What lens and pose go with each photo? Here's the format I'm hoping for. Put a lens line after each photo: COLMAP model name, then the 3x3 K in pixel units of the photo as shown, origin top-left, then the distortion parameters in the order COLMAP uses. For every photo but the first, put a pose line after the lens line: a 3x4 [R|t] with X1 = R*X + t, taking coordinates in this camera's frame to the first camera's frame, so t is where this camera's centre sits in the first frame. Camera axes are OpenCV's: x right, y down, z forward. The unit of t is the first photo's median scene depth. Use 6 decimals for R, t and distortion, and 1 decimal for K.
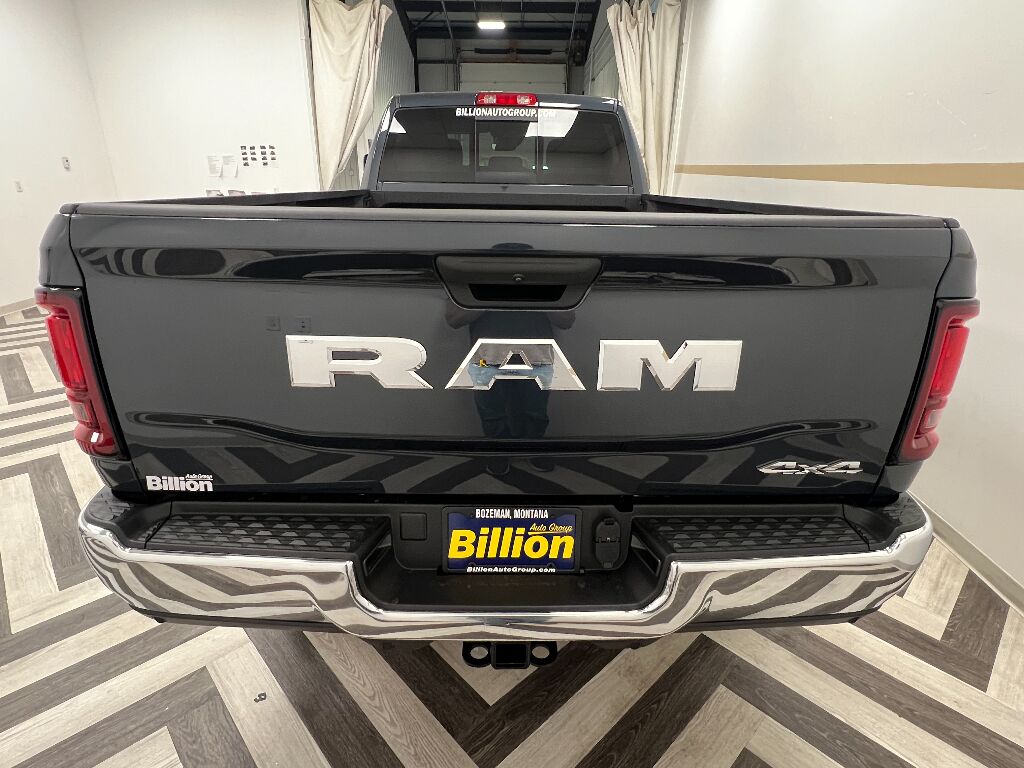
lens RADIAL K [[549.6, 0, 512.0], [0, 549.6, 384.0], [0, 0, 1]] dist [-0.000331, -0.000121]
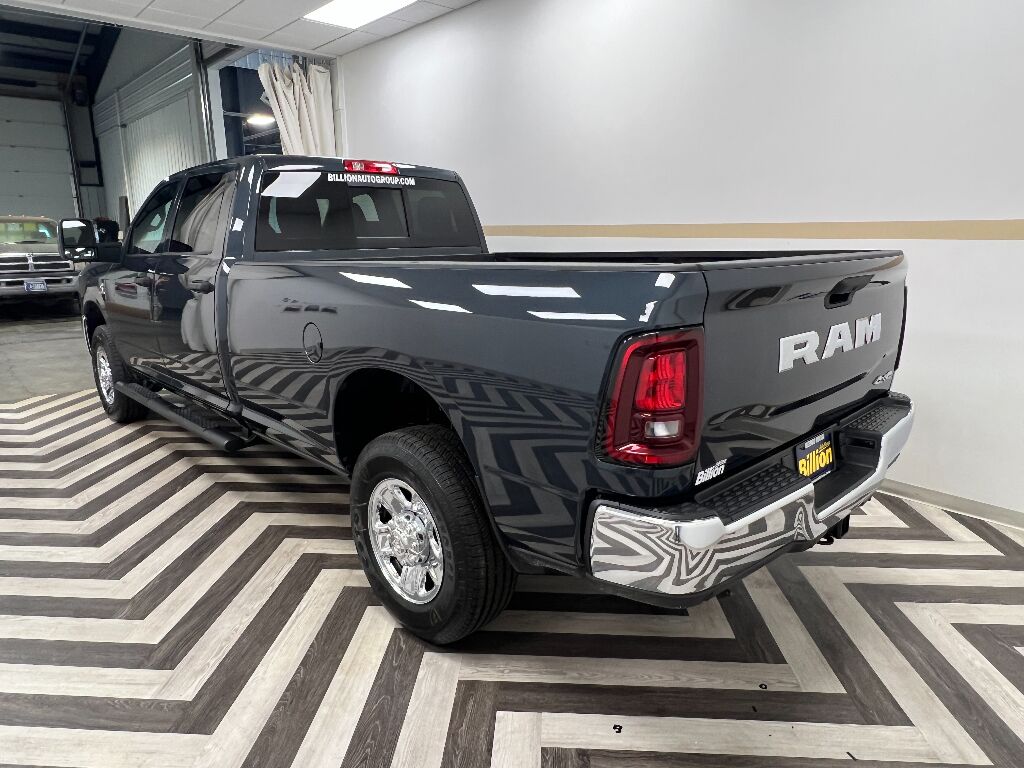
lens RADIAL K [[659.8, 0, 512.0], [0, 659.8, 384.0], [0, 0, 1]] dist [-0.000279, -0.001064]
pose [[0.728831, -0.173836, 0.662259, -0.677286], [0.266194, 0.963083, -0.040153, -0.027983], [-0.630830, 0.205554, 0.748198, 0.035240]]
